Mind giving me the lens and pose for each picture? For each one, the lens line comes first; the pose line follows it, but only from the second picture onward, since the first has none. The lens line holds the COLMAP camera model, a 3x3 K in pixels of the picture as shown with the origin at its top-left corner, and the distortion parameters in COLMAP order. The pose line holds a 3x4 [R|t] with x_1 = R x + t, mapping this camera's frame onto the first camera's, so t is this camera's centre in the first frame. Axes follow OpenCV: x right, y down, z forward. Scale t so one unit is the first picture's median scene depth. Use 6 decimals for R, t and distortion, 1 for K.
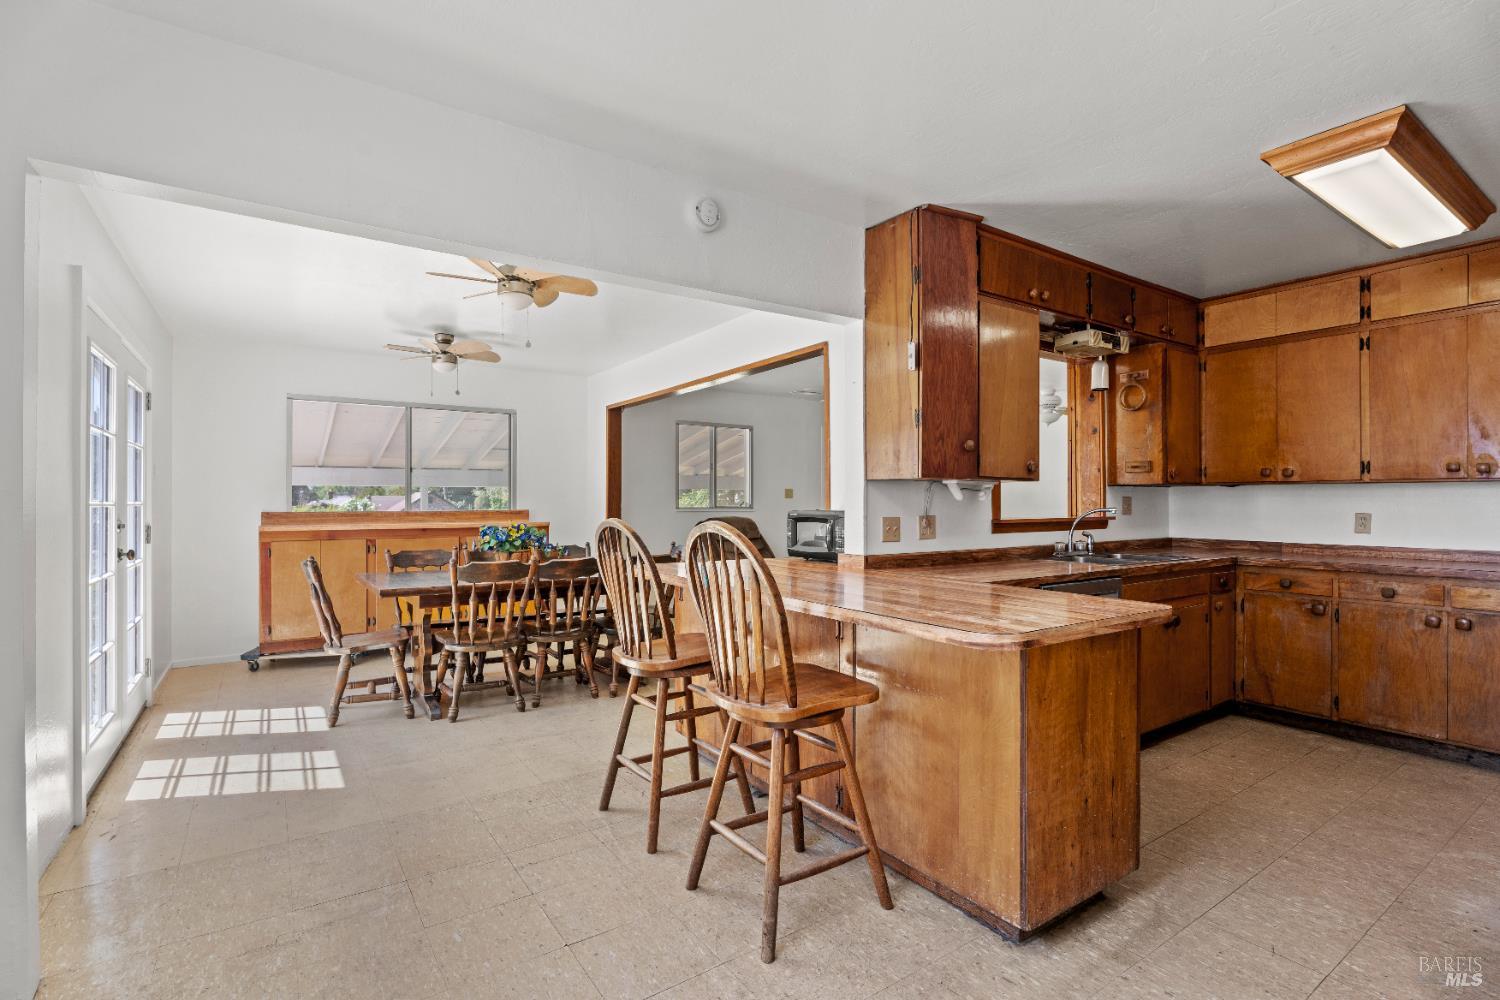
lens RADIAL K [[698.3, 0, 749.6], [0, 698.3, 500.1], [0, 0, 1]] dist [0.000020, -0.005624]
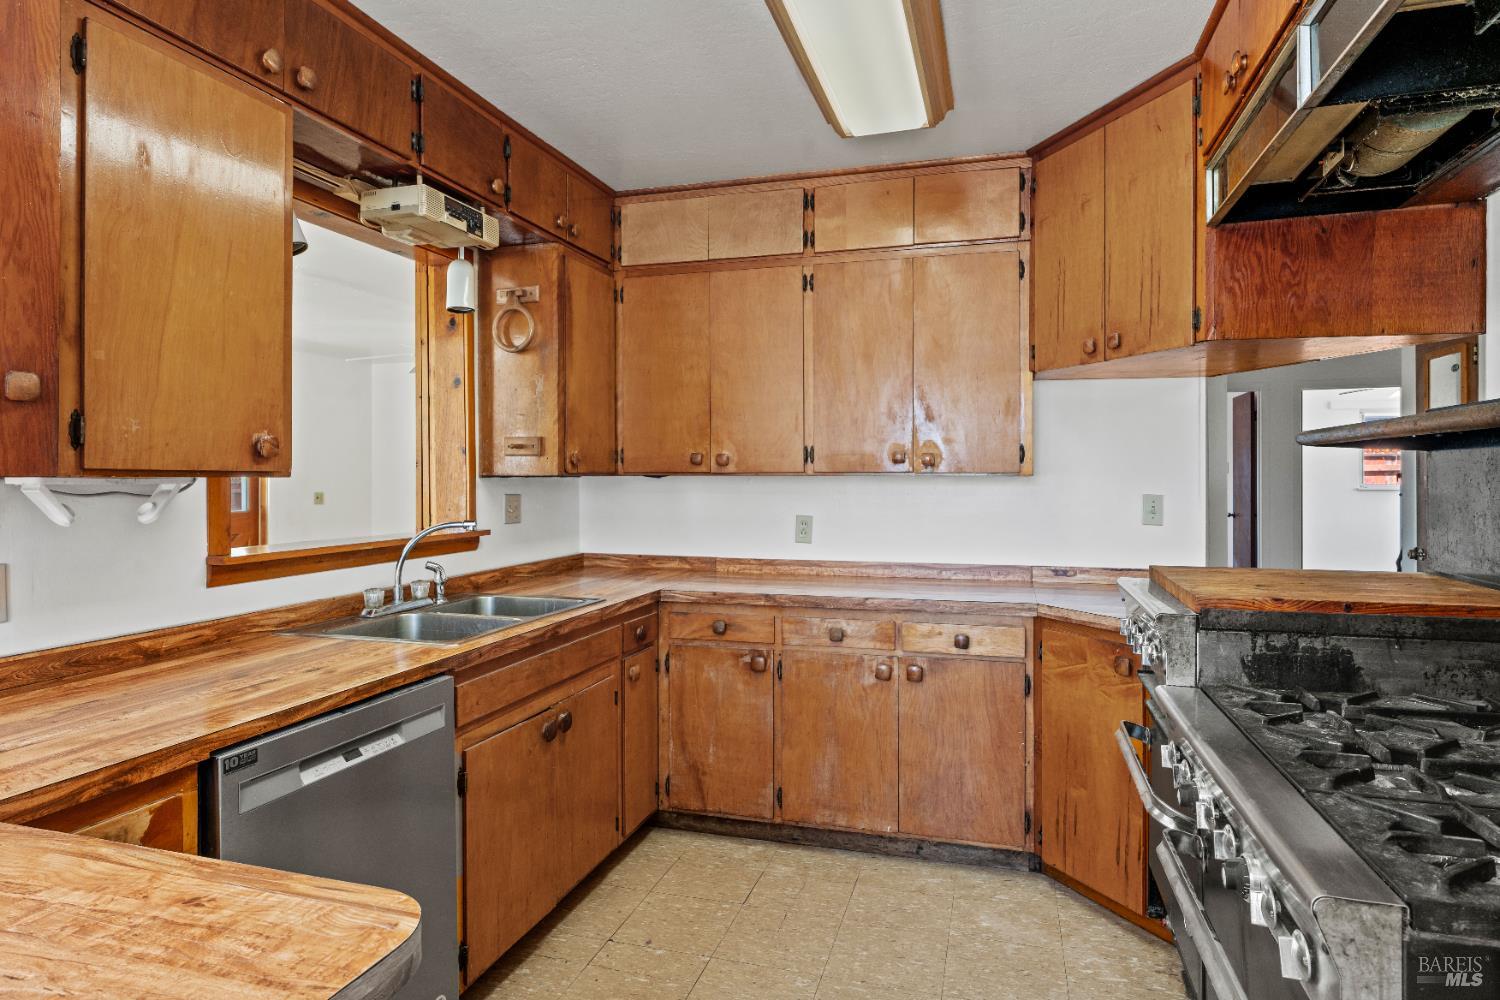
lens RADIAL K [[855.7, 0, 748.8], [0, 855.7, 475.6], [0, 0, 1]] dist [-0.000227, 0.000141]
pose [[0.774804, -0.002036, 0.632198, 0.273199], [0.001067, 0.999998, 0.001913, -0.026922], [-0.632200, -0.000808, 0.774805, 0.347878]]
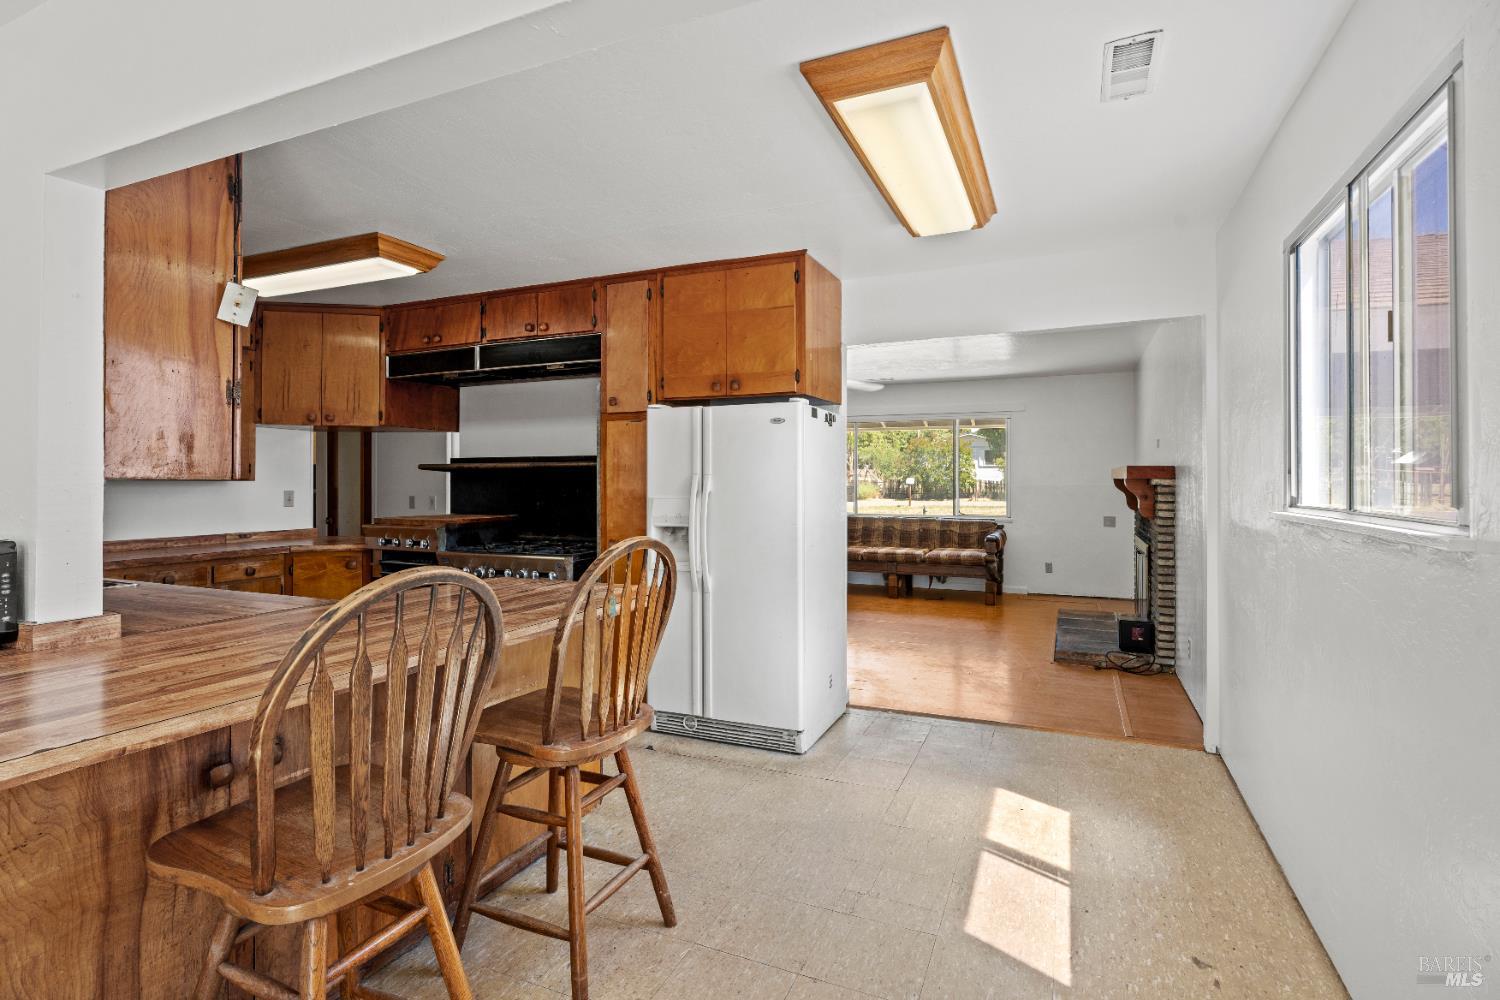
lens RADIAL K [[727.9, 0, 749.2], [0, 727.9, 478.8], [0, 0, 1]] dist [0.000020, -0.000004]
pose [[-0.531370, 0.004228, 0.847129, -0.514828], [0.000417, 0.999989, -0.004730, -0.021518], [-0.847140, -0.002161, -0.531366, 0.755578]]
